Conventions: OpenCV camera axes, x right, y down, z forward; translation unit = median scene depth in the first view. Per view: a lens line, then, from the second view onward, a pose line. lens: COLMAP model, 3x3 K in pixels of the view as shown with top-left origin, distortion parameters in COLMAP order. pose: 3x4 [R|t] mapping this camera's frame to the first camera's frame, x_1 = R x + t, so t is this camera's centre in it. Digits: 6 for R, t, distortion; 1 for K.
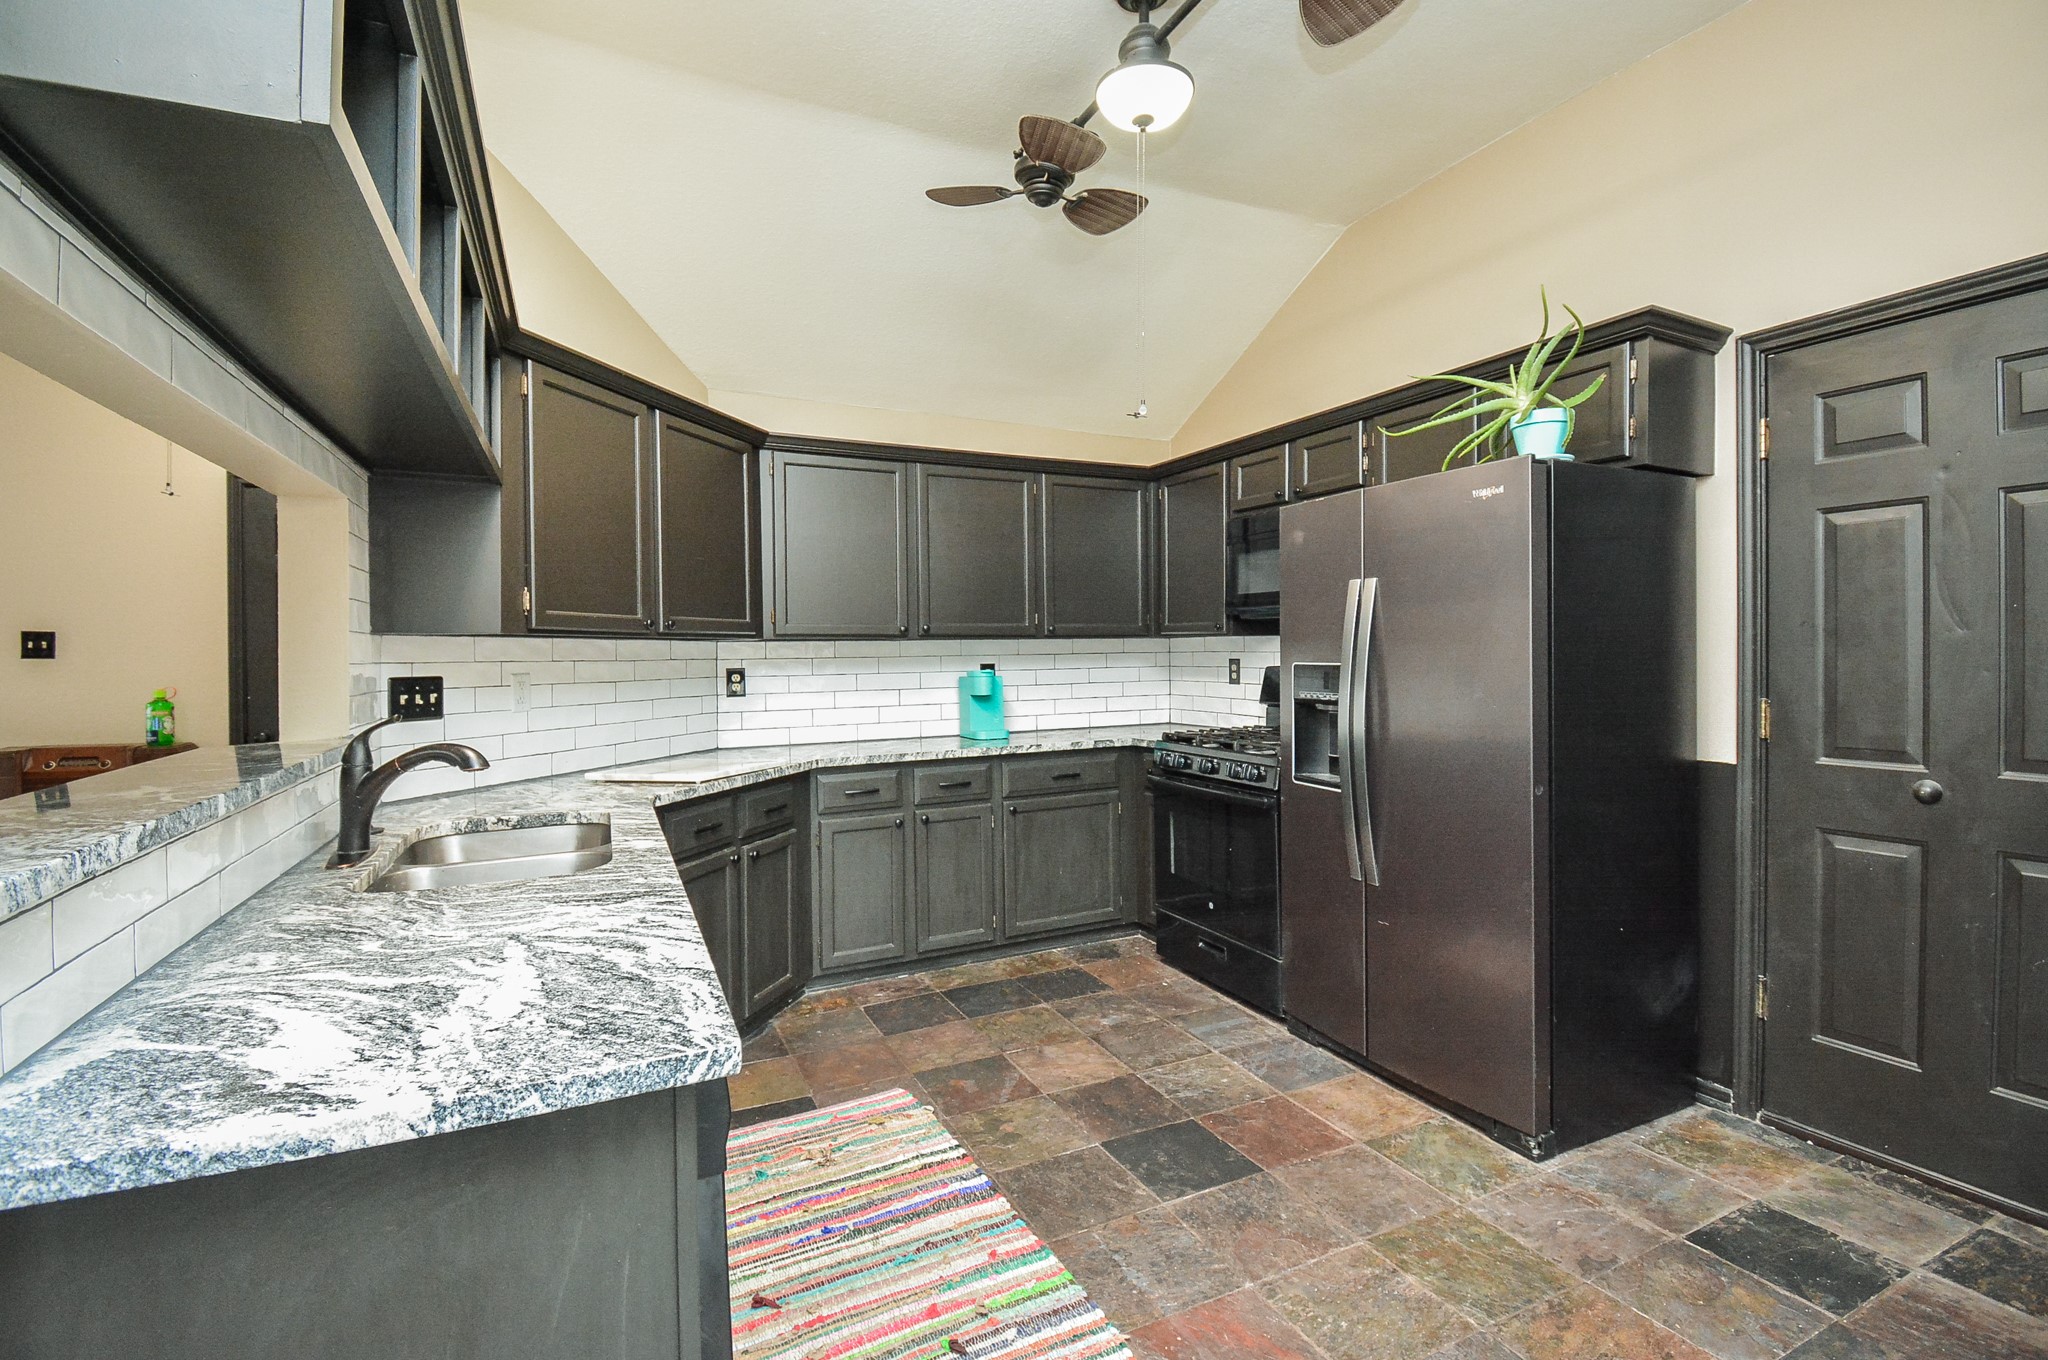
lens RADIAL K [[921.3, 0, 1021.5], [0, 921.3, 659.6], [0, 0, 1]] dist [0.026474, -0.031170]
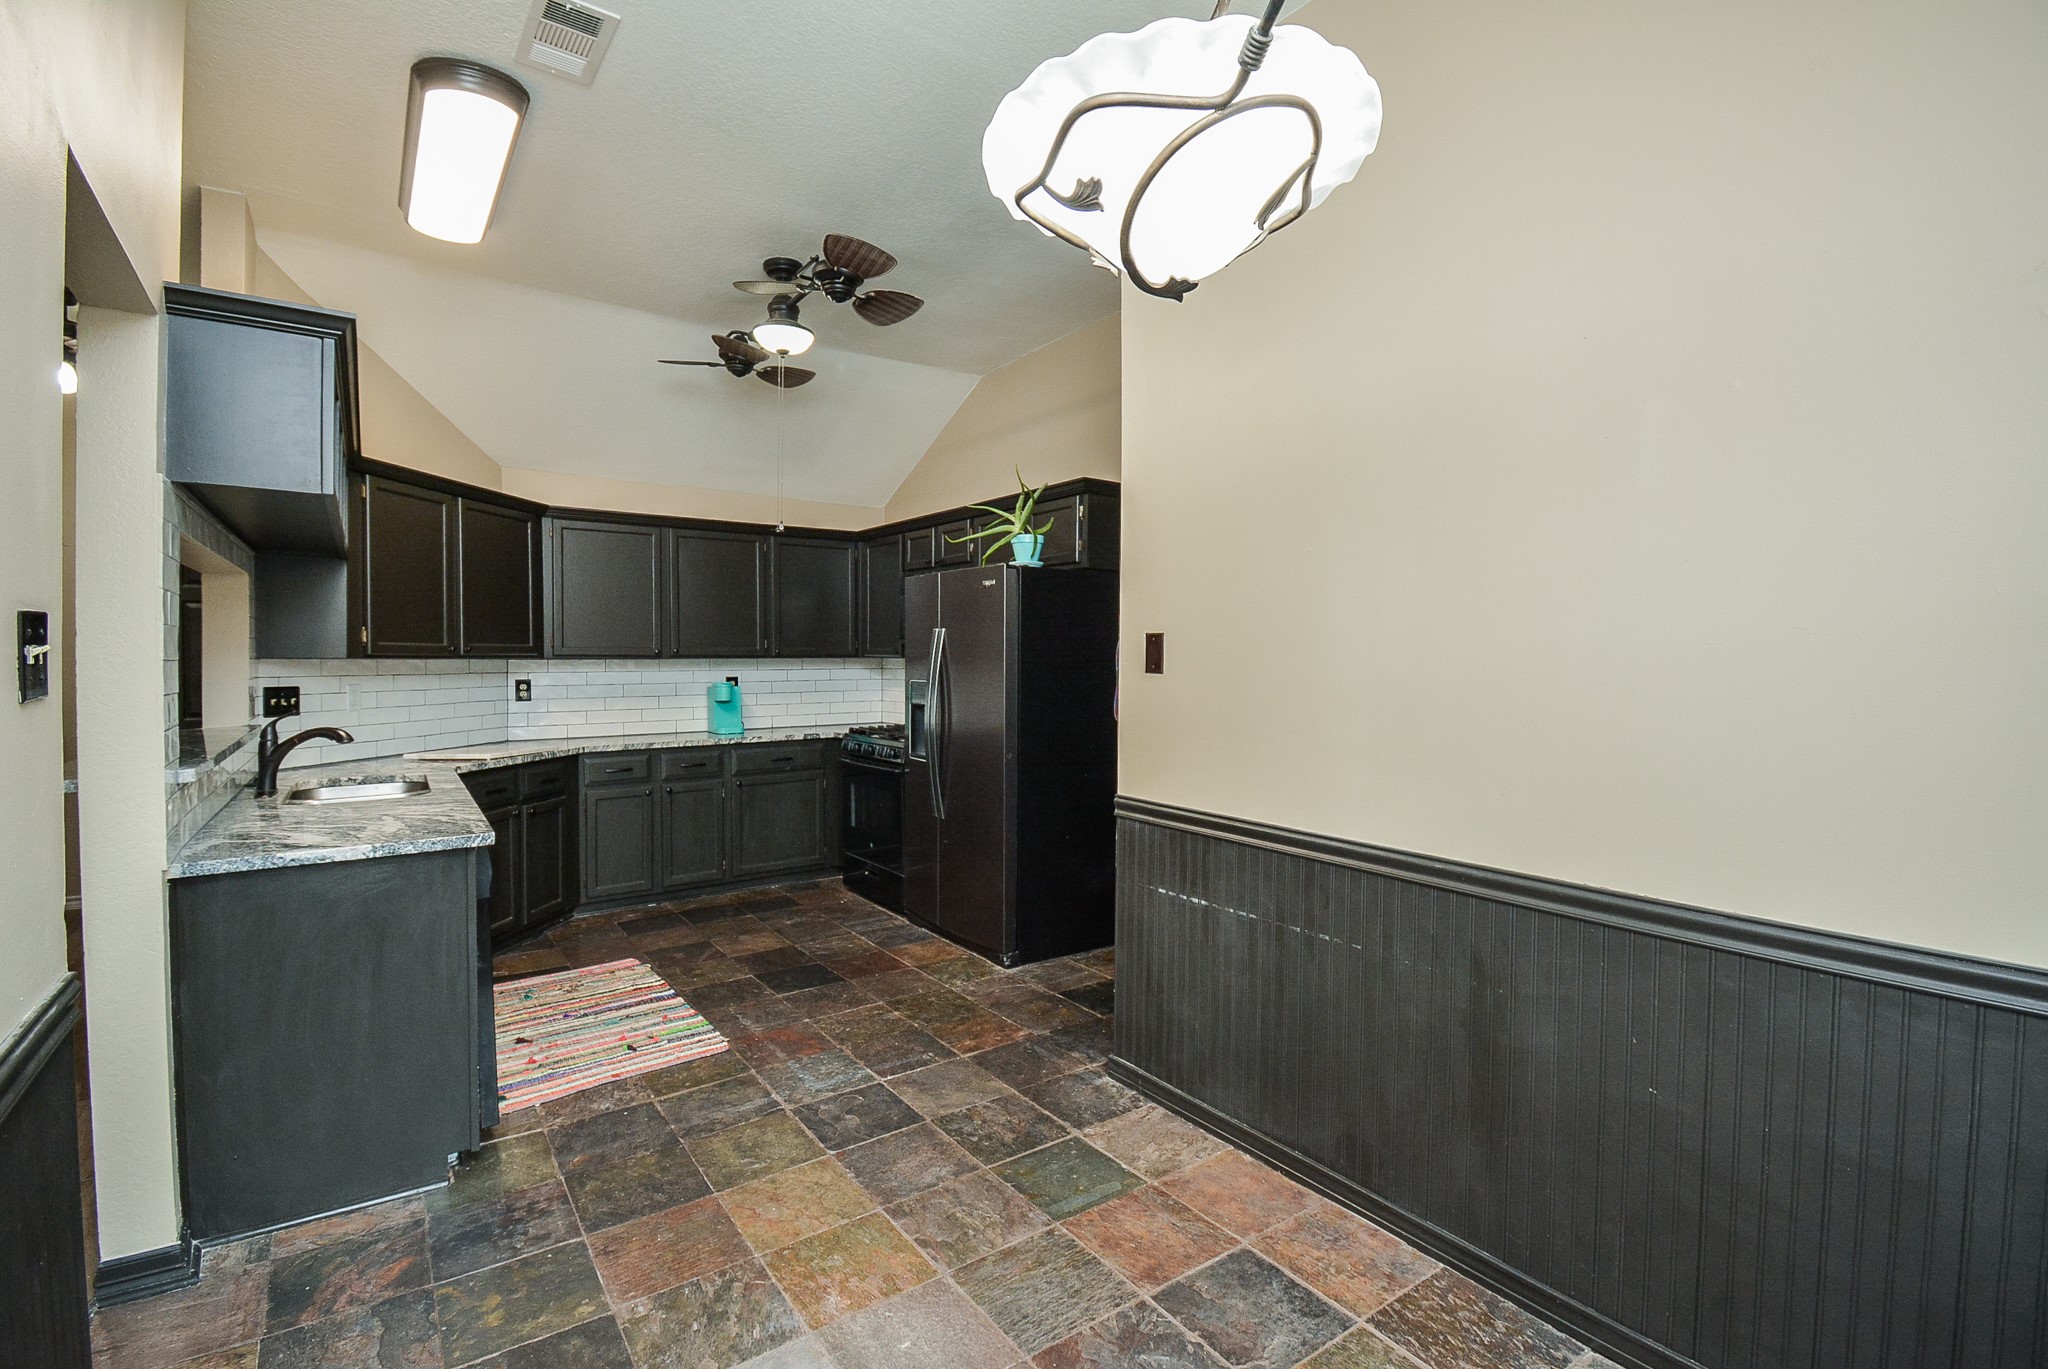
lens RADIAL K [[938.5, 0, 1026.9], [0, 938.5, 674.2], [0, 0, 1]] dist [0.017915, -0.021333]
pose [[0.985759, 0.008150, 0.167965, 0.232692], [-0.009762, 0.999914, 0.008776, -0.023061], [-0.167879, -0.010291, 0.985754, -0.596863]]
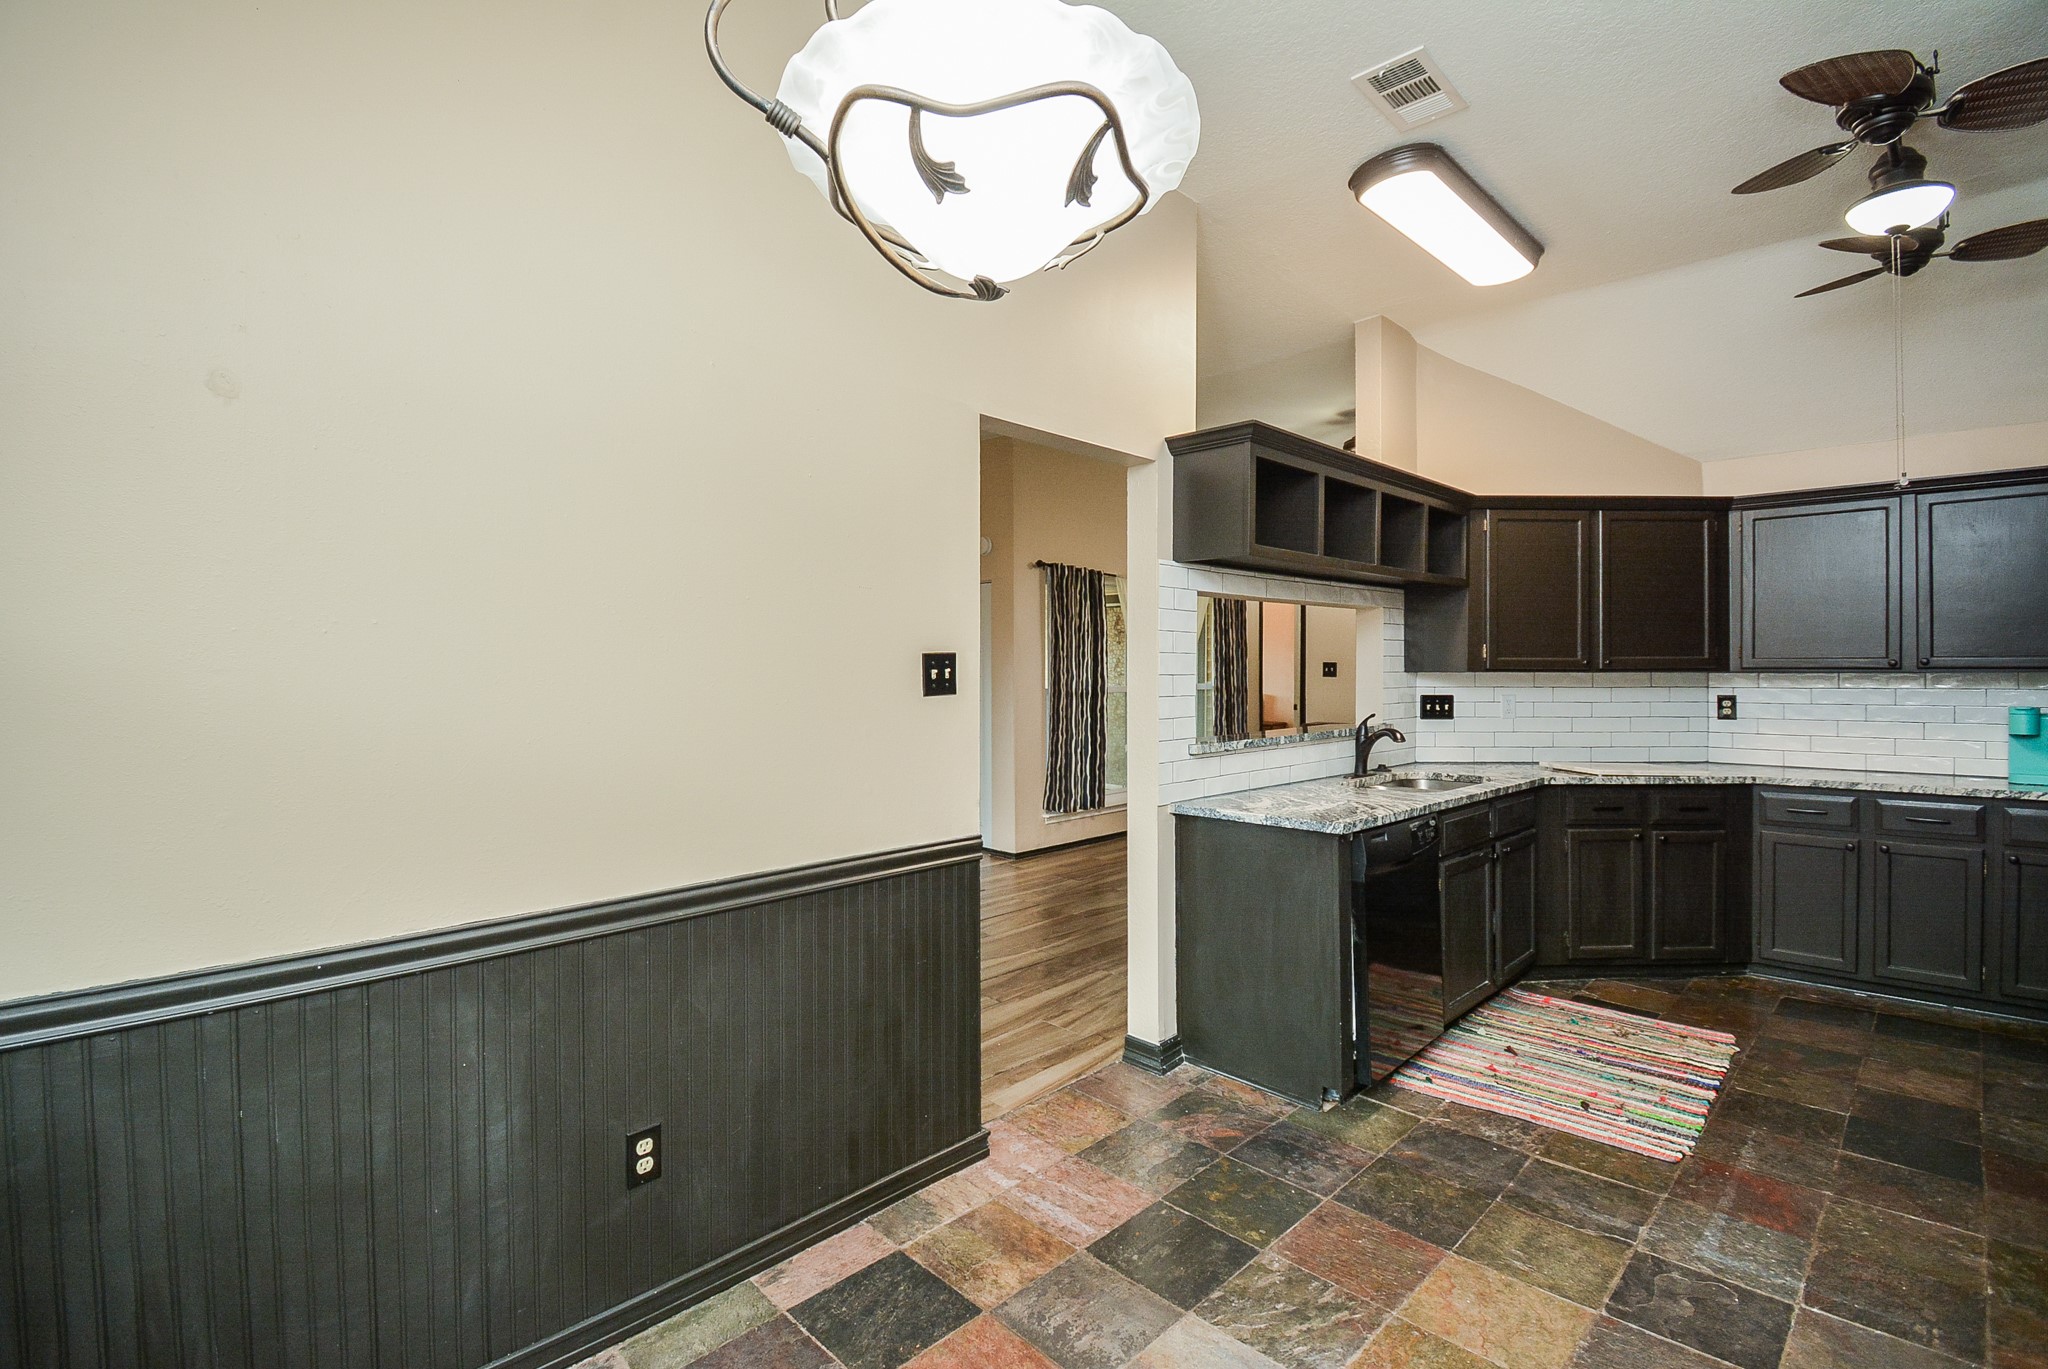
lens RADIAL K [[931.0, 0, 1008.2], [0, 931.0, 669.5], [0, 0, 1]] dist [0.018042, -0.020593]
pose [[0.313307, 0.011029, -0.949588, 0.718004], [-0.008586, 0.999925, 0.008780, -0.035105], [0.949613, 0.005403, 0.313378, -0.318626]]
